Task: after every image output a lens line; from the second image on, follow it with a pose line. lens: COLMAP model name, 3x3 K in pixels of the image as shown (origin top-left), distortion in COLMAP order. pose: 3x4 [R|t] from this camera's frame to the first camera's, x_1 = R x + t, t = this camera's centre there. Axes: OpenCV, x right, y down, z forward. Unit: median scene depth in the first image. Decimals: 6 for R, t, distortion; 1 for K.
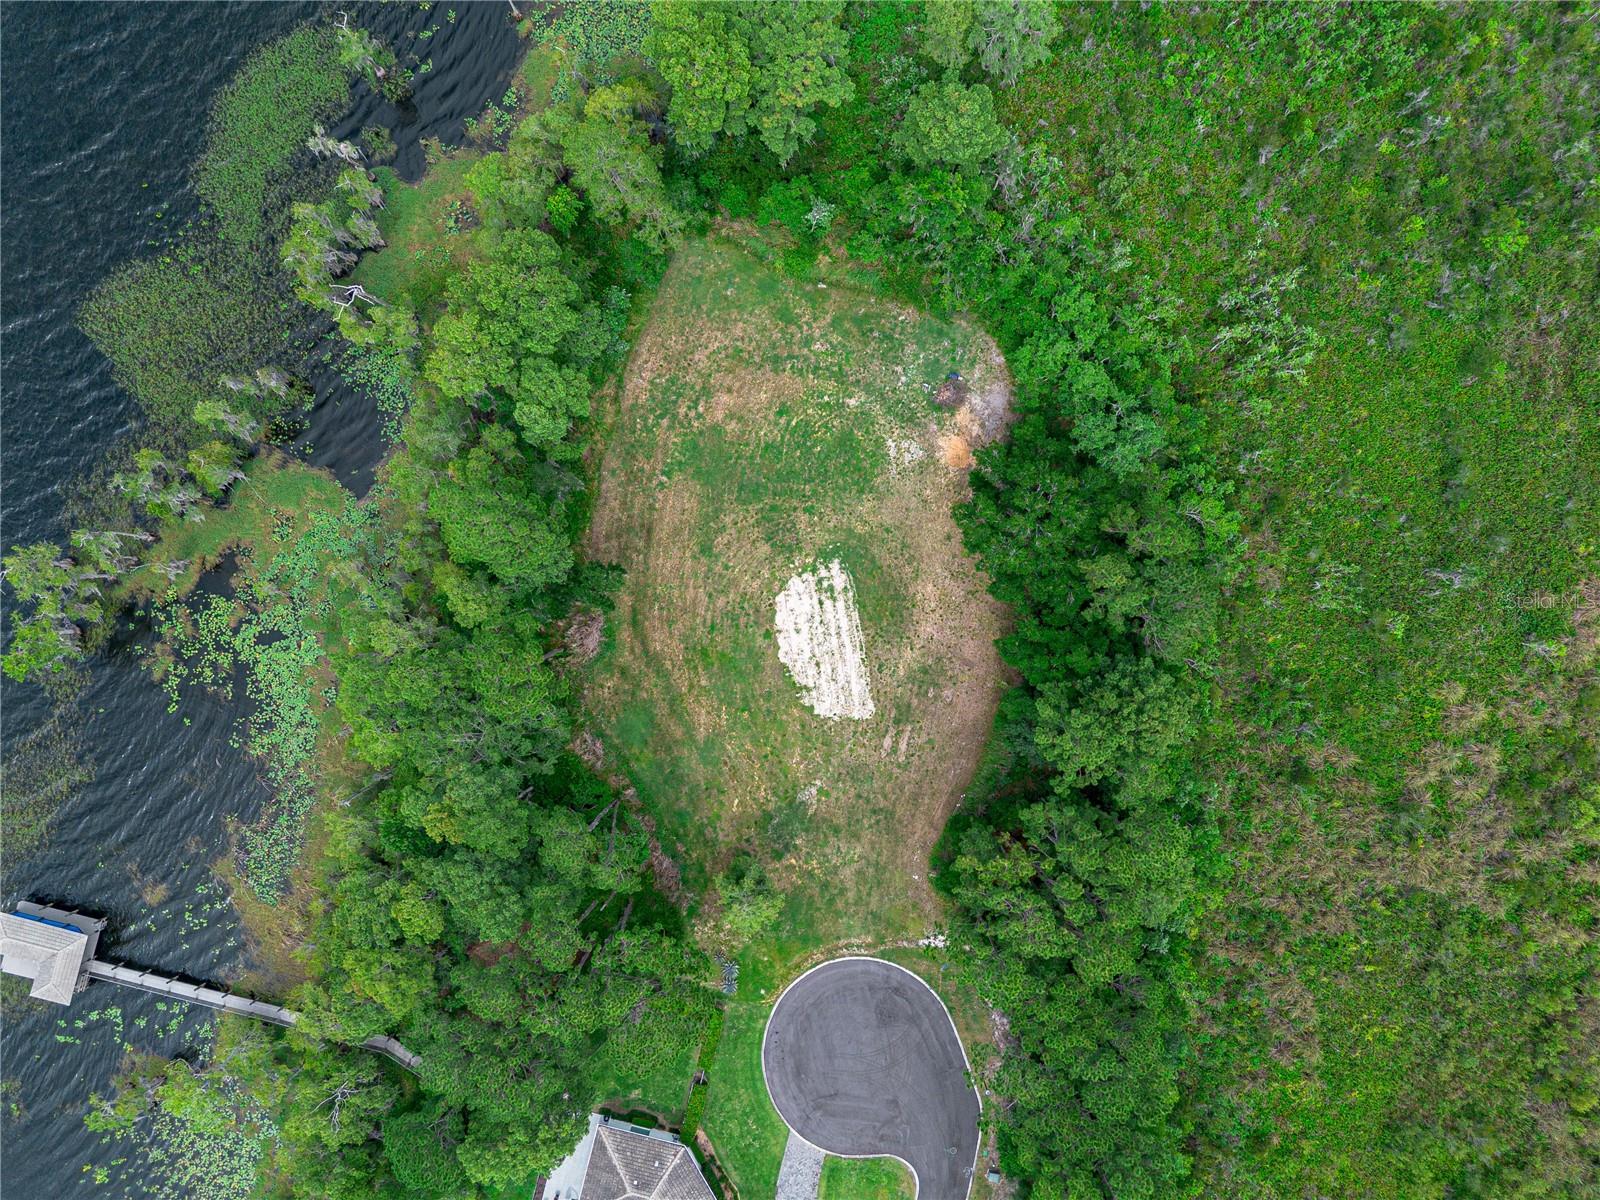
lens RADIAL K [[1127.0, 0, 802.3], [0, 1127.0, 599.0], [0, 0, 1]] dist [0.030227, -0.002564]
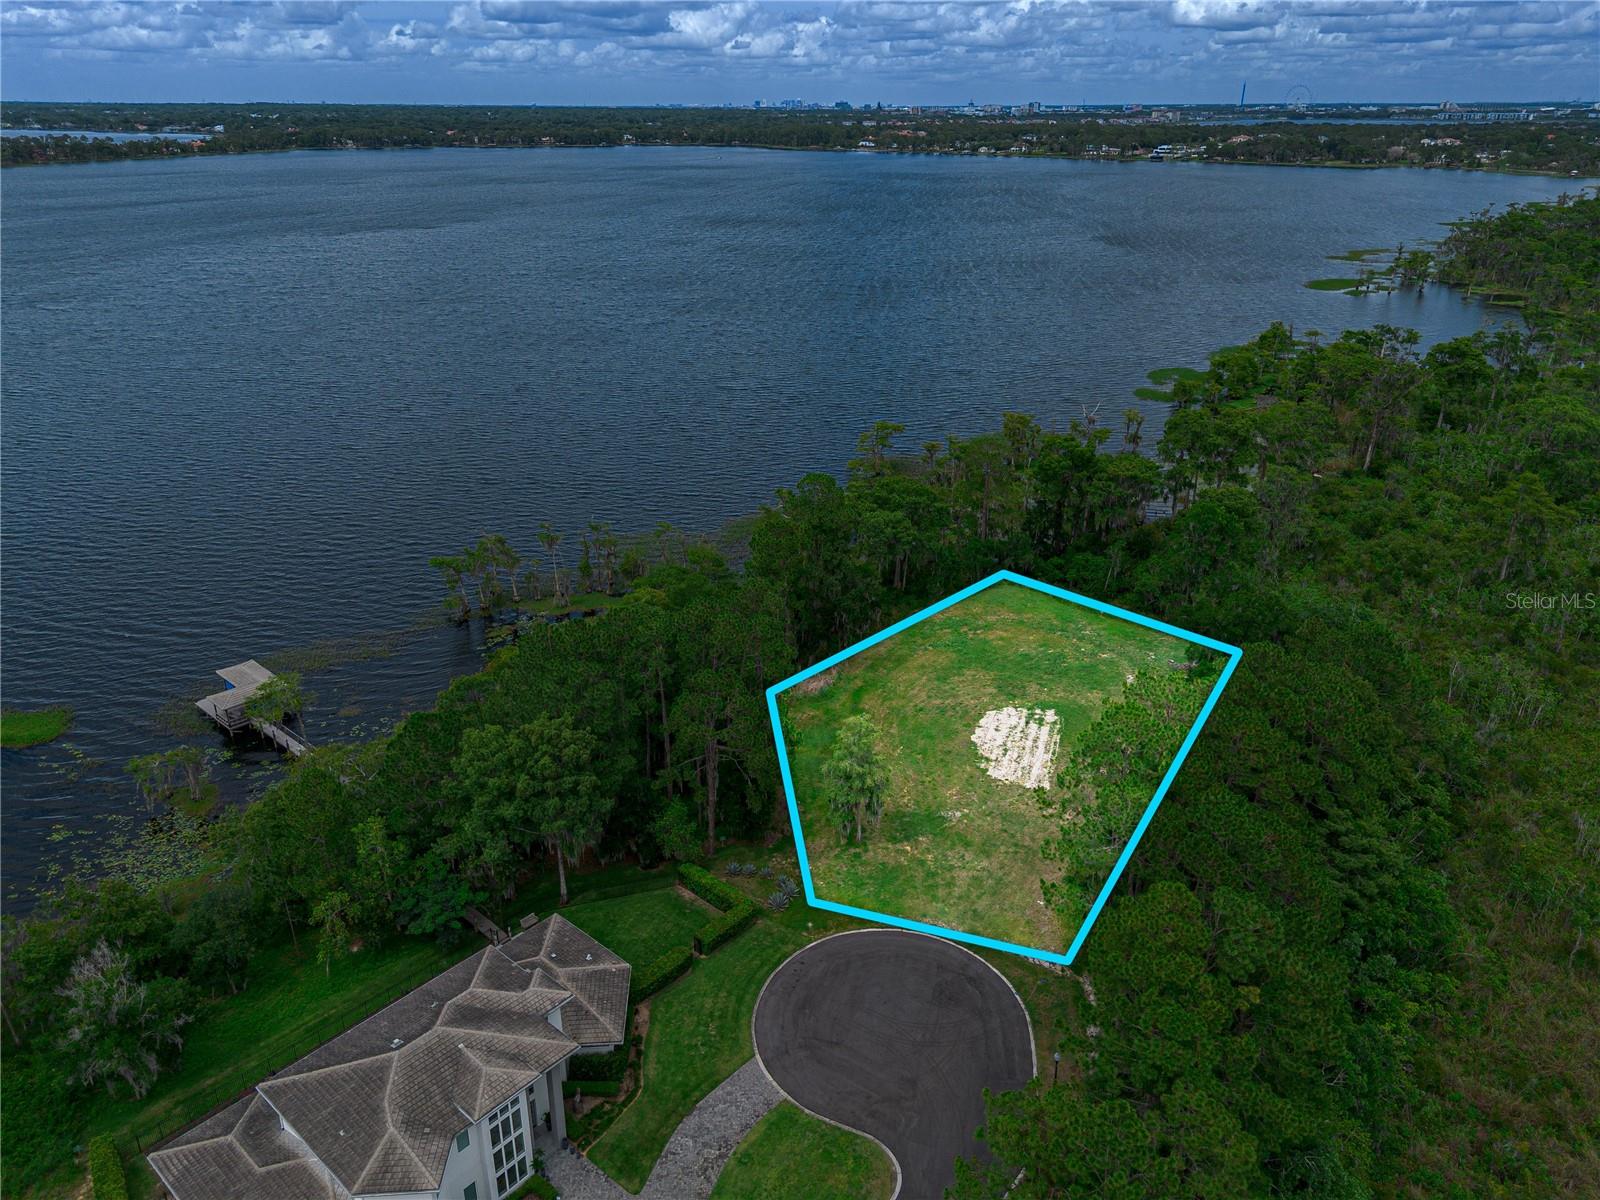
lens RADIAL K [[1127.0, 0, 796.3], [0, 1127.0, 597.1], [0, 0, 1]] dist [0.030227, -0.002564]
pose [[0.885798, 0.198342, -0.419551, 0.241914], [-0.464001, 0.362853, -0.808109, 0.903294], [-0.008046, 0.910494, 0.413445, 0.461826]]
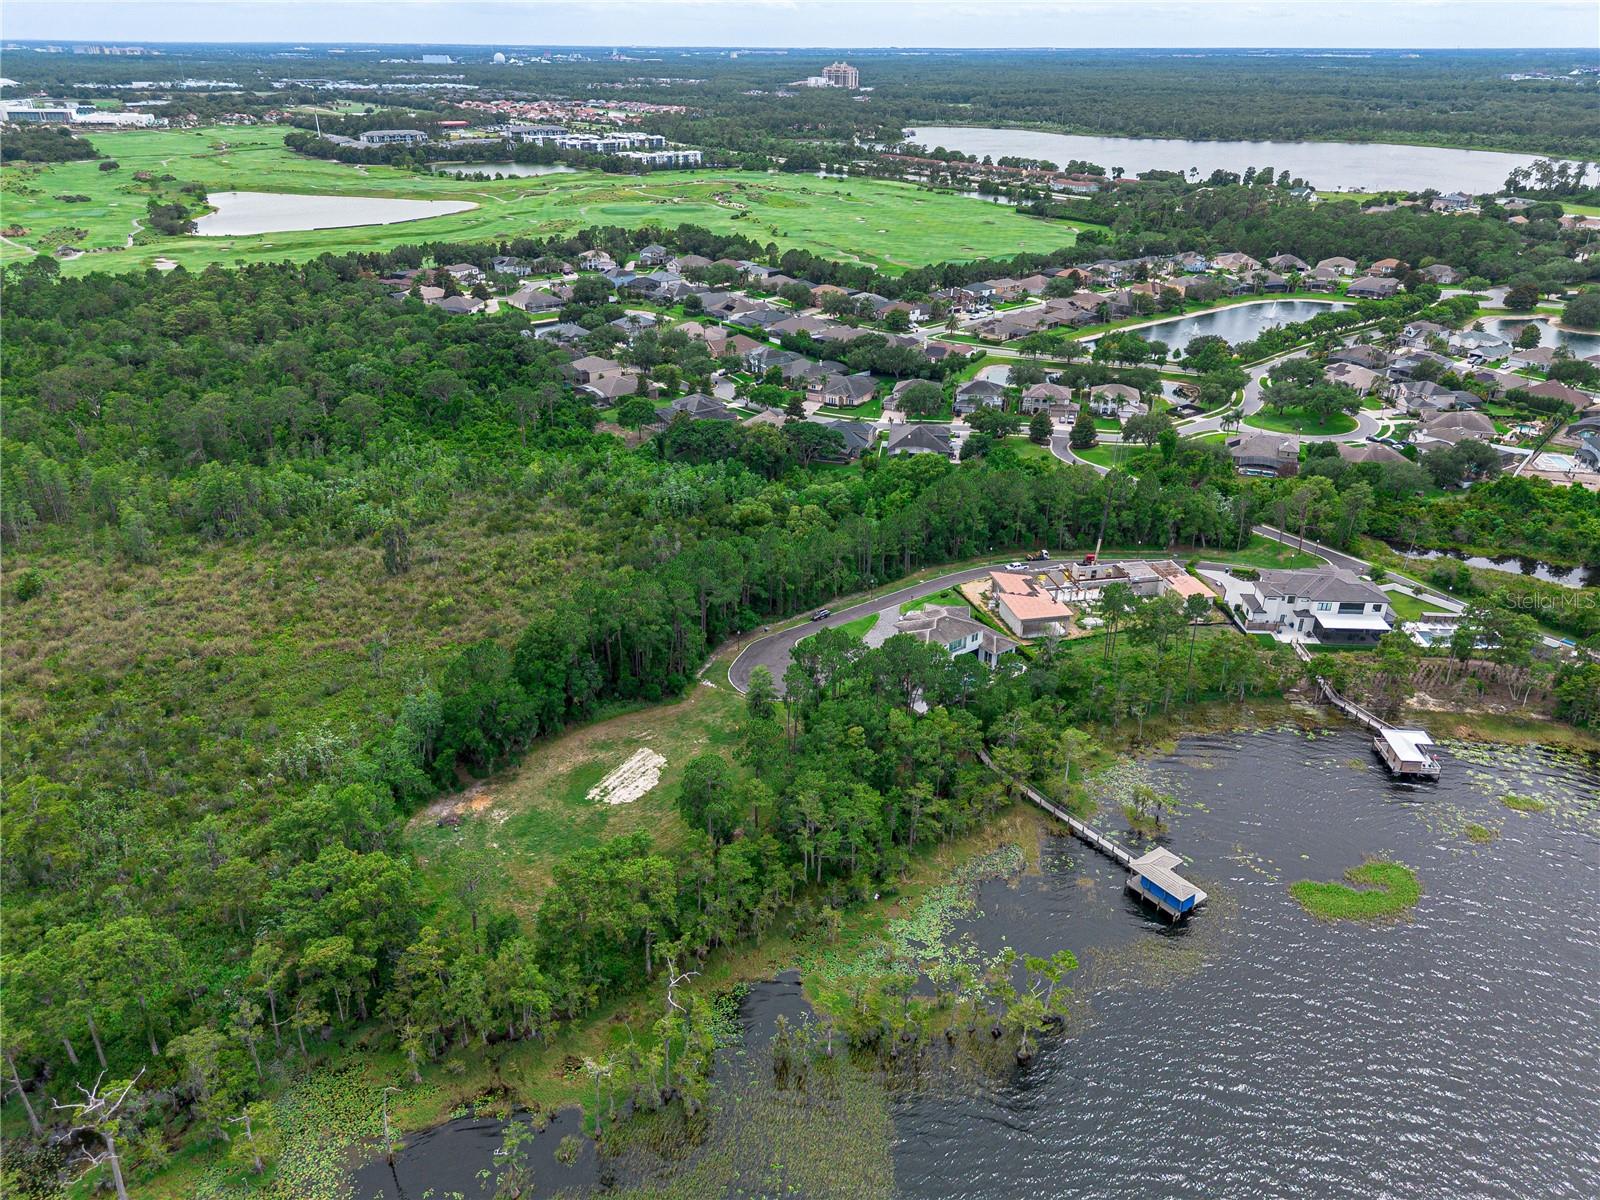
lens RADIAL K [[1127.0, 0, 801.5], [0, 1127.0, 604.0], [0, 0, 1]] dist [0.030227, -0.002564]
pose [[-0.770914, -0.287878, 0.568171, -1.005888], [0.636939, -0.349020, 0.687381, -0.821543], [0.000421, 0.891802, 0.452425, 0.055432]]
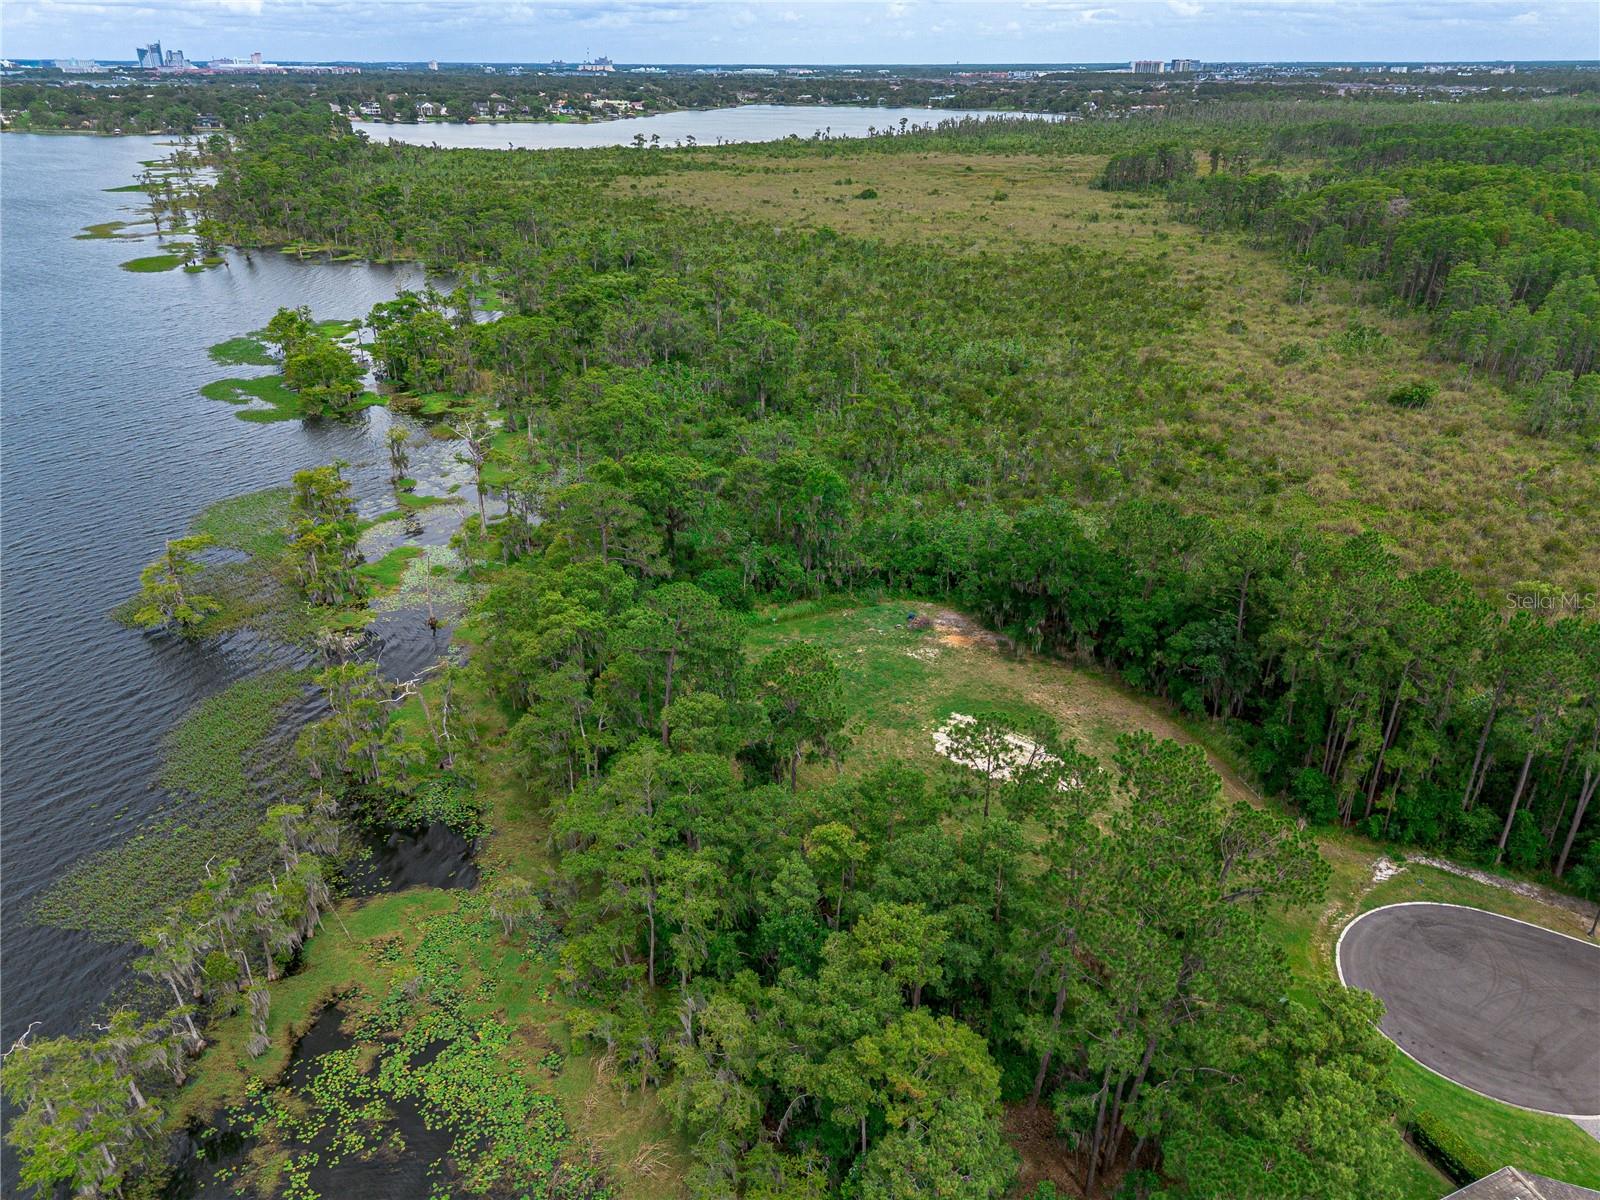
lens RADIAL K [[1127.0, 0, 799.1], [0, 1127.0, 595.2], [0, 0, 1]] dist [0.030227, -0.002564]
pose [[0.784104, -0.265718, 0.560870, -0.605497], [0.620573, 0.323471, -0.714321, 0.558317], [0.008383, 0.908163, 0.418532, 0.487368]]
